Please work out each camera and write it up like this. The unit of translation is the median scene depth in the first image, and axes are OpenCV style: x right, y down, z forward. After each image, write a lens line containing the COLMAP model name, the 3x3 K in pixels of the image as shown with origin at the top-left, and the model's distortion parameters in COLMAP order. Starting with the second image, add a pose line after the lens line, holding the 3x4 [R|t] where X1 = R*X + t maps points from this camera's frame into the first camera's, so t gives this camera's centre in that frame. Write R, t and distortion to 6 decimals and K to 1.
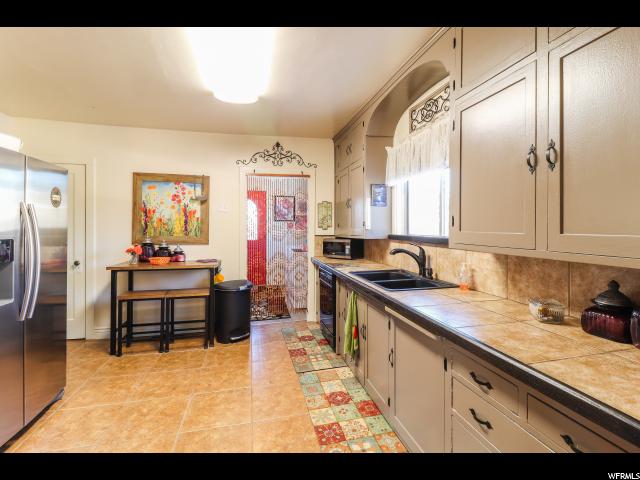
lens RADIAL K [[299.7, 0, 330.9], [0, 299.7, 228.5], [0, 0, 1]] dist [-0.000784, -0.004953]
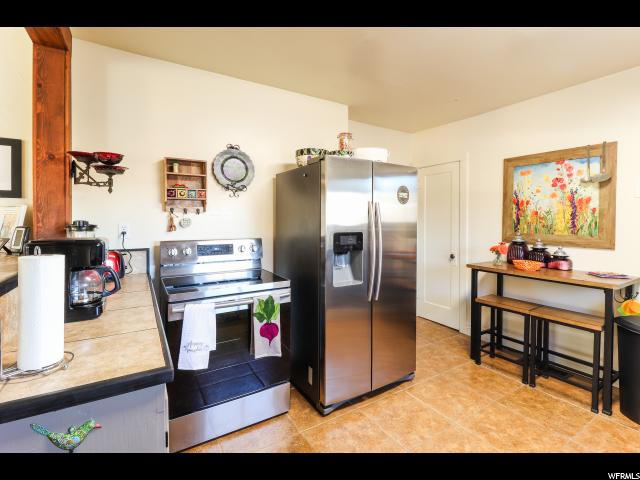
lens RADIAL K [[299.7, 0, 311.5], [0, 299.7, 223.1], [0, 0, 1]] dist [-0.000784, -0.004953]
pose [[0.272161, 0.006255, -0.962231, 0.025640], [-0.005486, 0.999973, 0.004949, -0.003295], [0.962236, 0.003932, 0.272188, 0.237332]]
